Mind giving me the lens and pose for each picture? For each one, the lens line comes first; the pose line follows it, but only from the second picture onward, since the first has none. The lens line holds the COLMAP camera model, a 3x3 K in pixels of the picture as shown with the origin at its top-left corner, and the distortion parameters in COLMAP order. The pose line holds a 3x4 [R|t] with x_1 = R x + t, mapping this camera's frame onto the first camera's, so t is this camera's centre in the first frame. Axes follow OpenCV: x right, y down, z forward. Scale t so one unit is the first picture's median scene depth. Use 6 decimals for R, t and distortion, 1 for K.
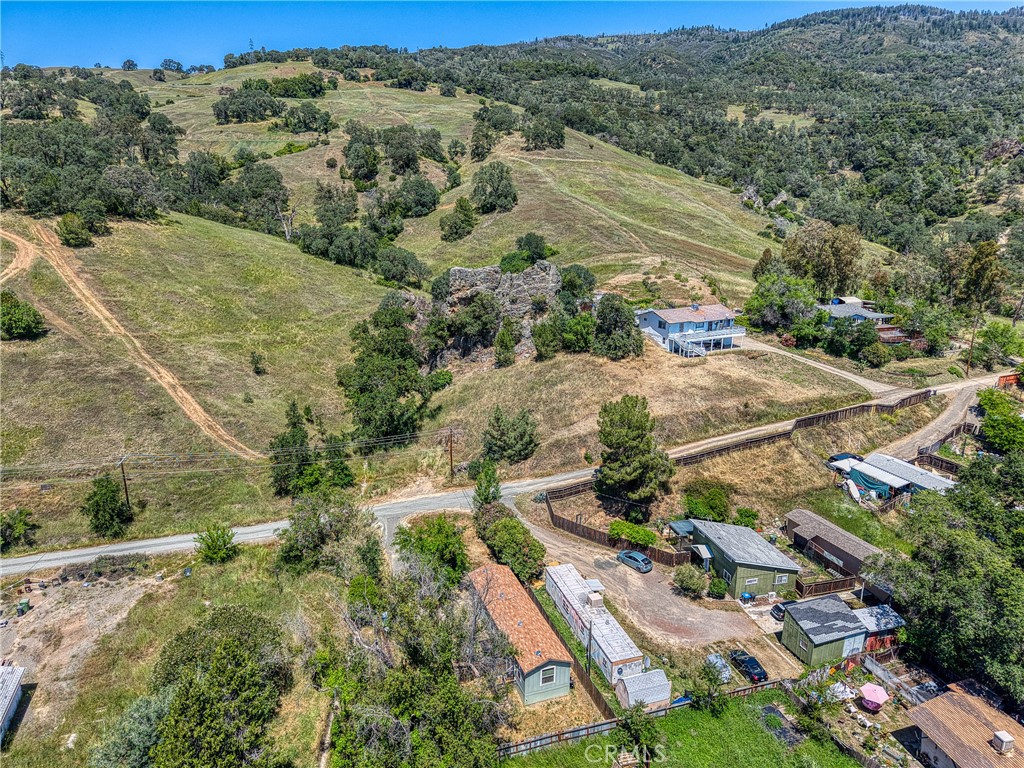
lens RADIAL K [[683.1, 0, 512.0], [0, 683.1, 384.0], [0, 0, 1]] dist [0.039791, -0.036684]
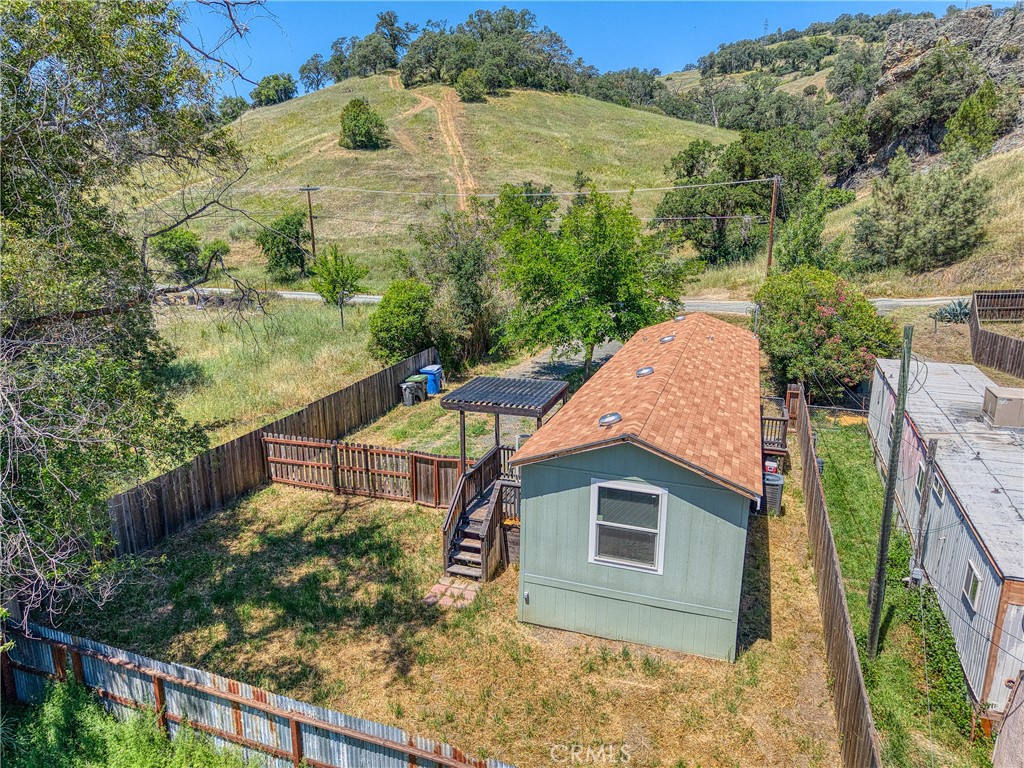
lens RADIAL K [[683.1, 0, 512.0], [0, 683.1, 384.0], [0, 0, 1]] dist [0.039791, -0.036684]
pose [[0.775720, 0.149597, -0.613089, 0.094718], [-0.164809, 0.985806, 0.032015, 0.239621], [0.609176, 0.076208, 0.789365, 0.507863]]
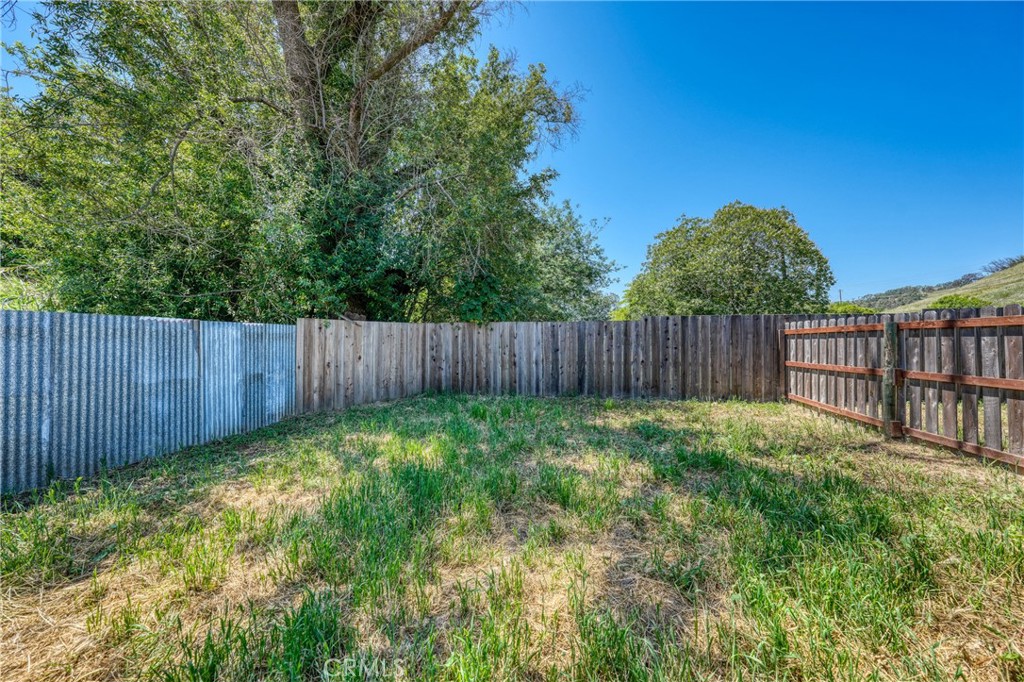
lens RADIAL K [[349.8, 0, 512.0], [0, 349.8, 341.0], [0, 0, 1]] dist [0.000081, 0.000119]
pose [[-0.496433, 0.002934, -0.868070, -0.008578], [-0.212172, 0.969255, 0.124613, 0.283153], [0.841747, 0.246042, -0.480548, 0.625051]]
